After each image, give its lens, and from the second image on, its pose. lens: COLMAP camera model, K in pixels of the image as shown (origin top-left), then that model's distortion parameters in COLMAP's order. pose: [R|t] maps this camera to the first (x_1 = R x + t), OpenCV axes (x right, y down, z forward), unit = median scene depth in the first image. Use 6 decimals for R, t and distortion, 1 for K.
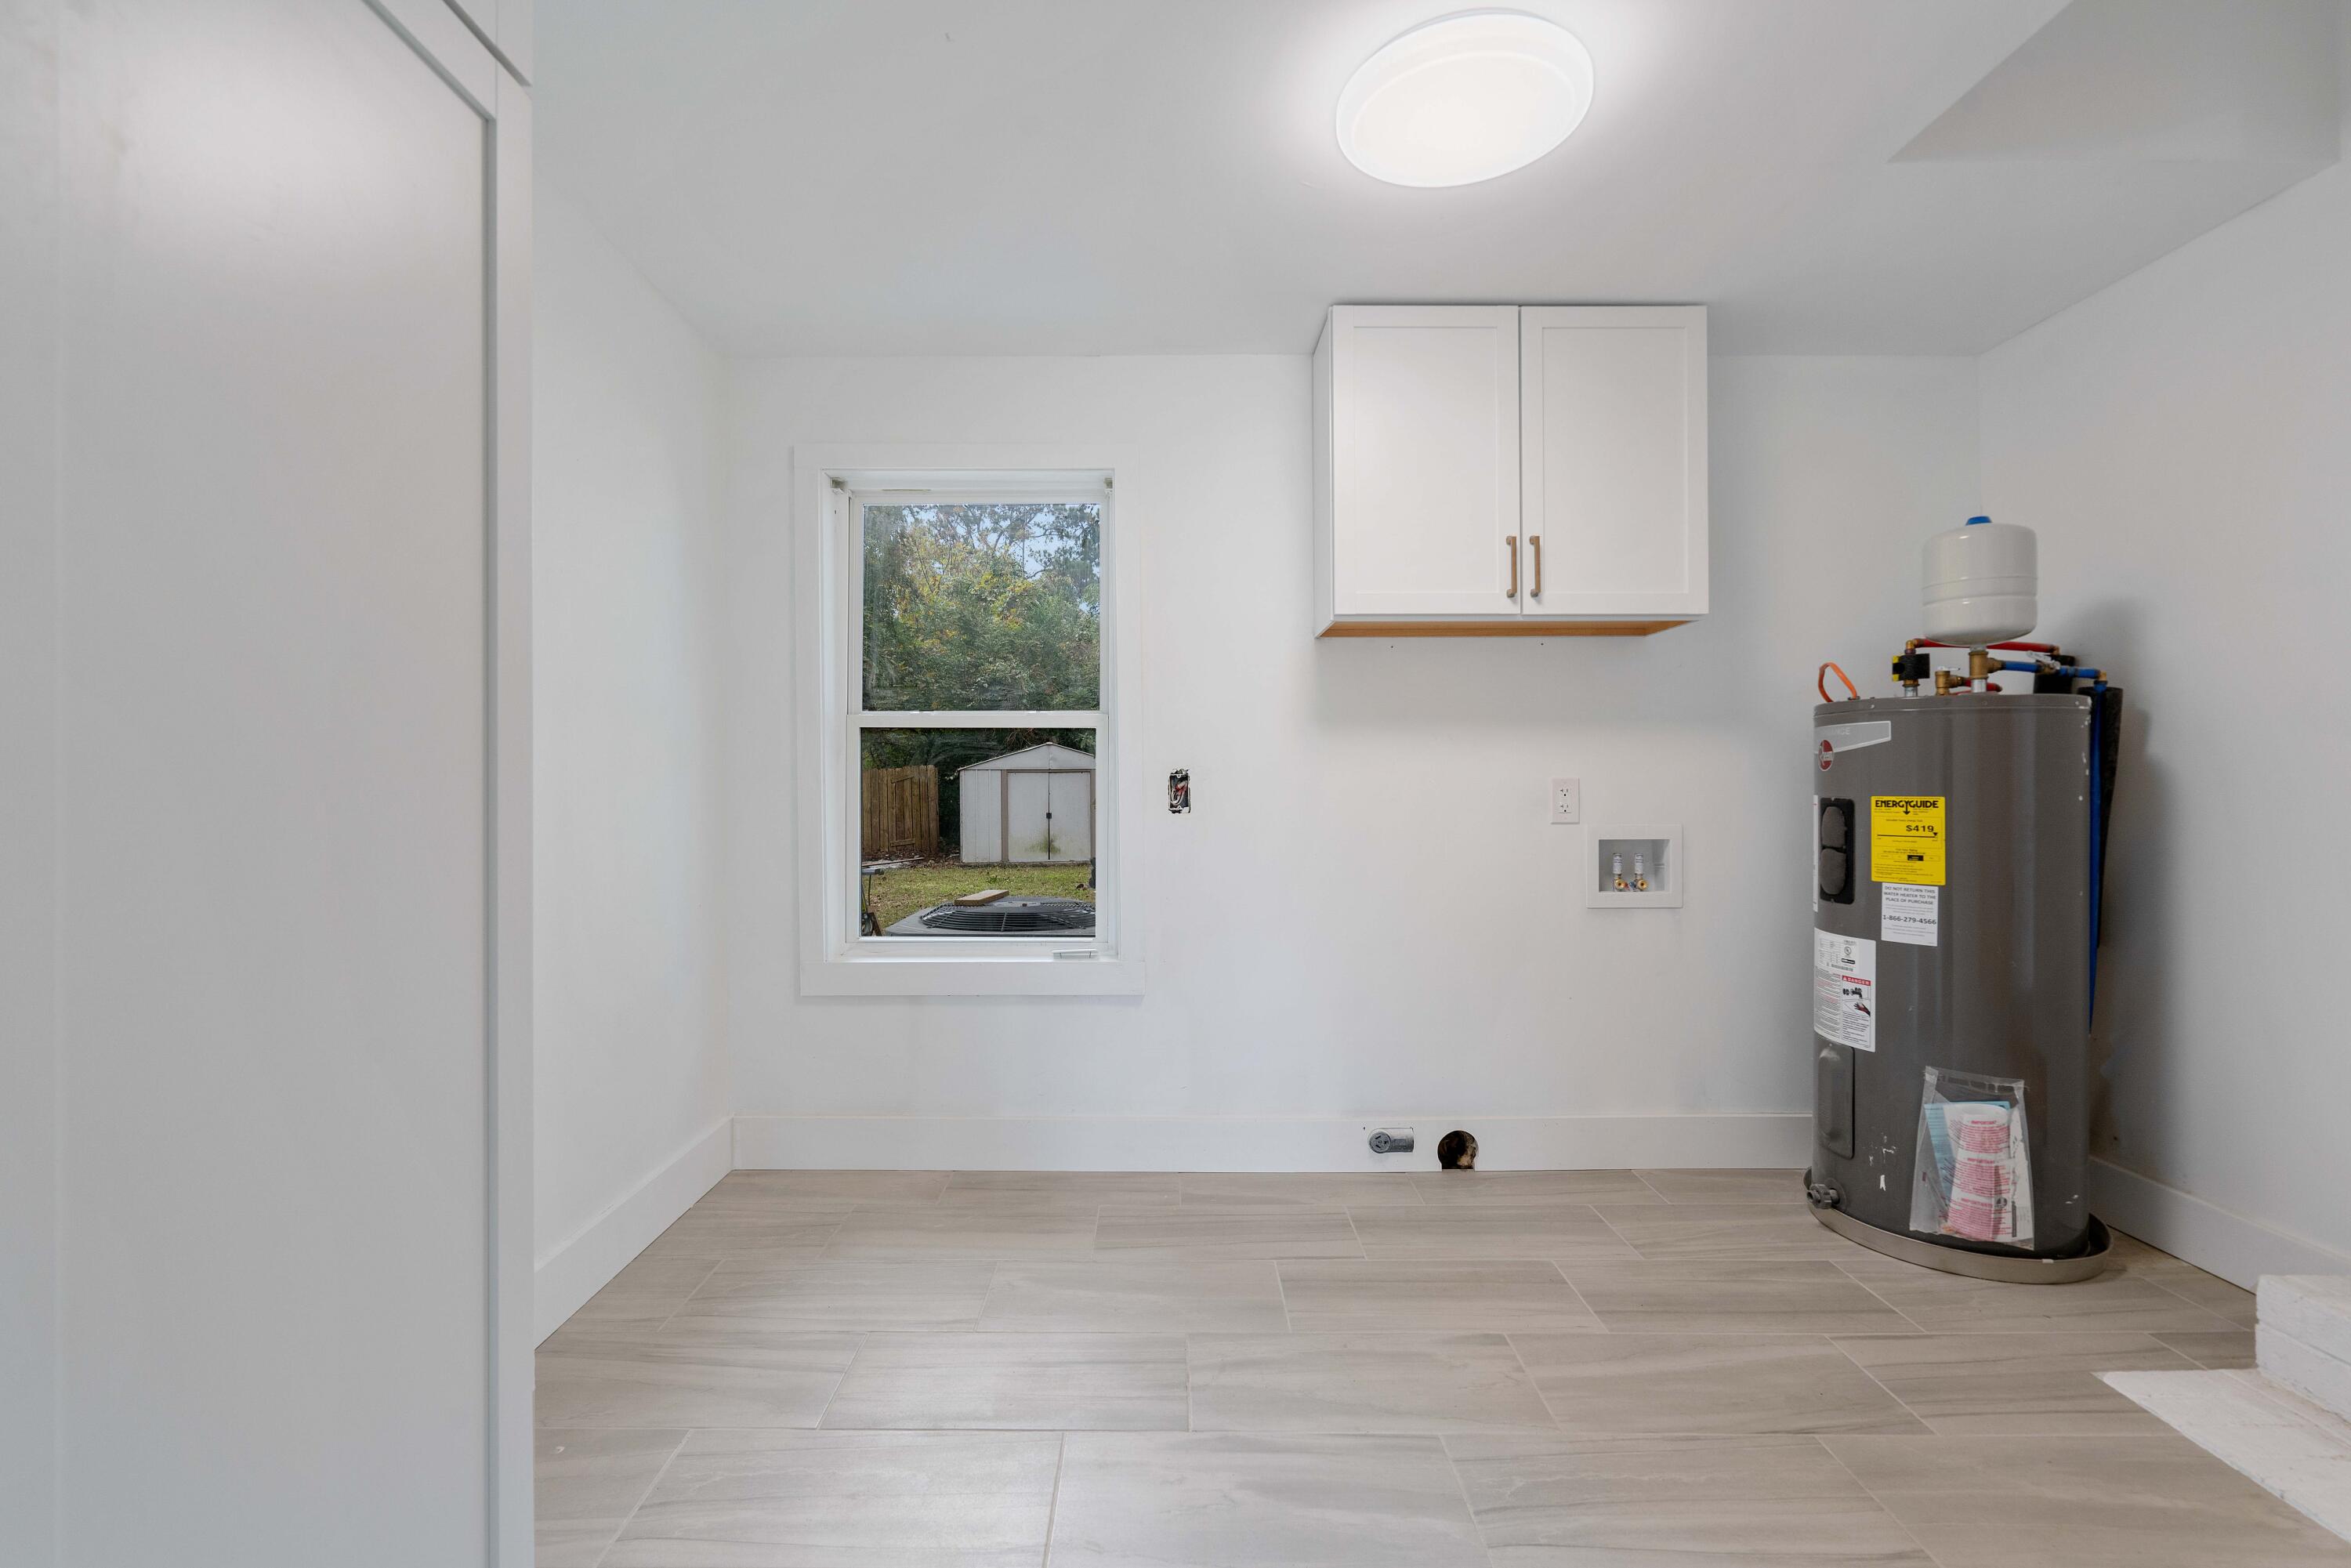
lens RADIAL K [[1070.0, 0, 1155.3], [0, 1070.0, 778.6], [0, 0, 1]] dist [-0.002220, 0.002171]
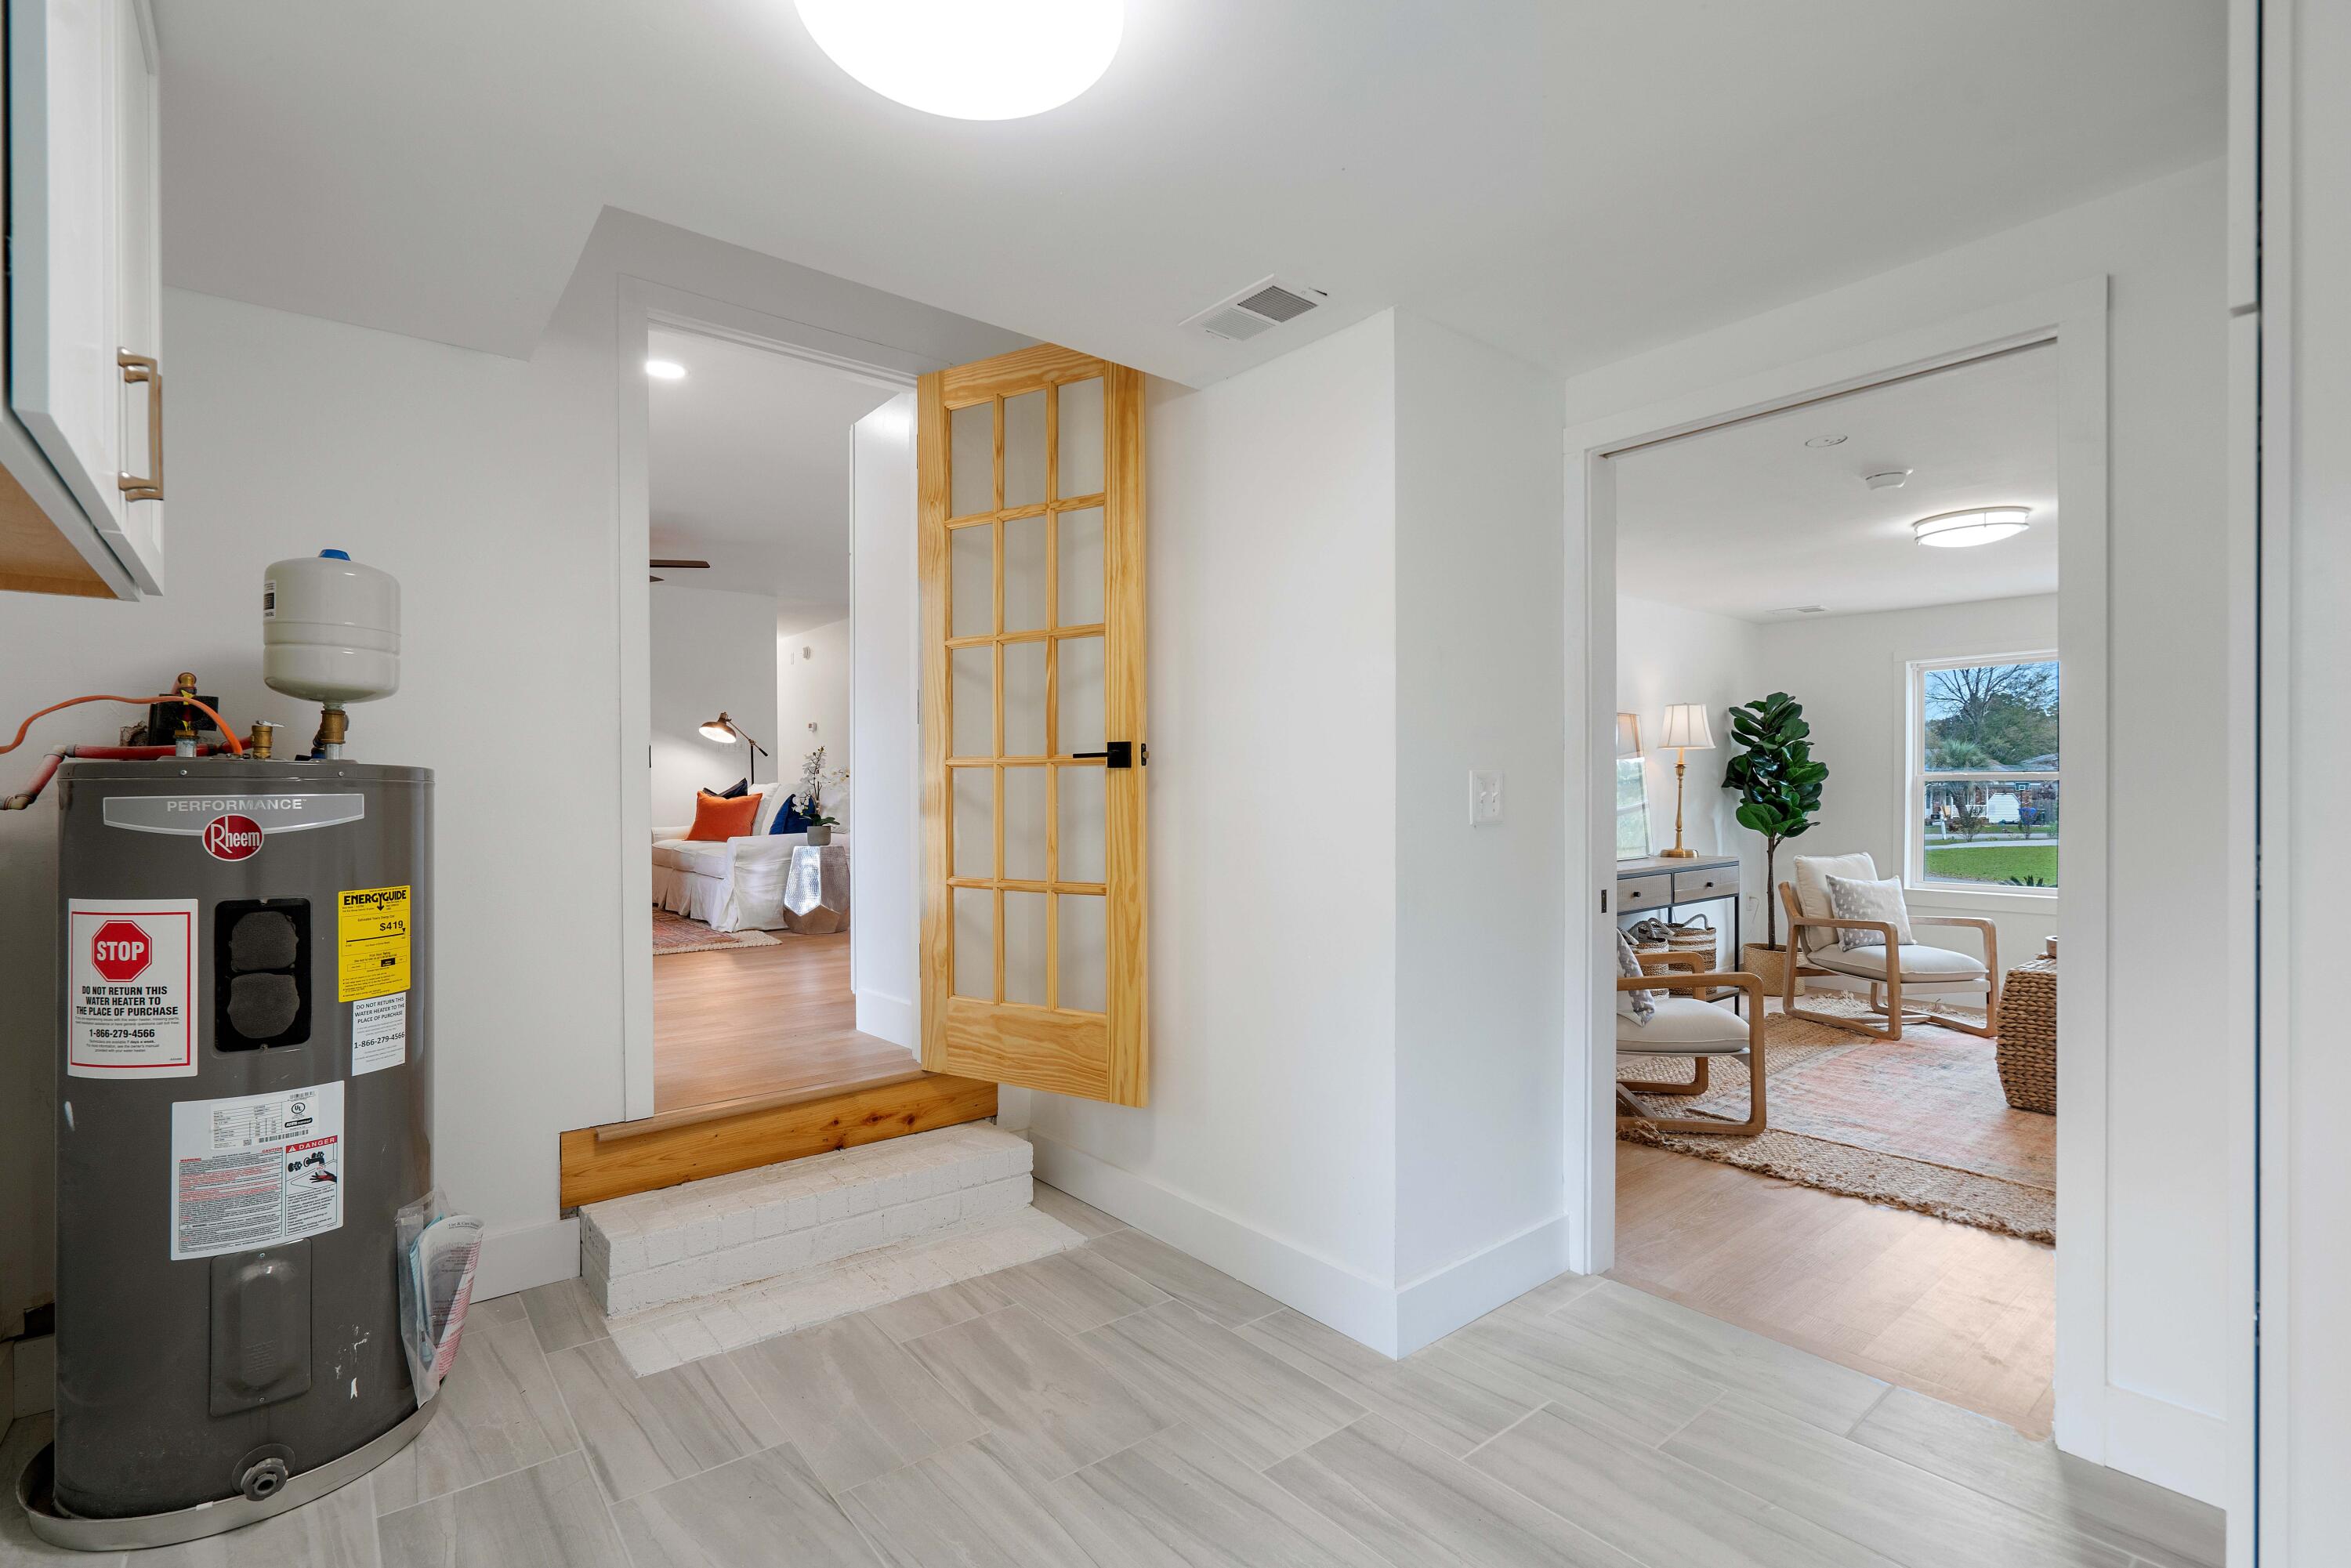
lens RADIAL K [[1070.0, 0, 1169.8], [0, 1070.0, 790.2], [0, 0, 1]] dist [-0.002220, 0.002171]
pose [[-0.633759, 0.006308, 0.773505, -0.292170], [0.003961, 0.999980, -0.004910, -0.049194], [-0.773520, -0.000048, -0.633771, 1.018370]]
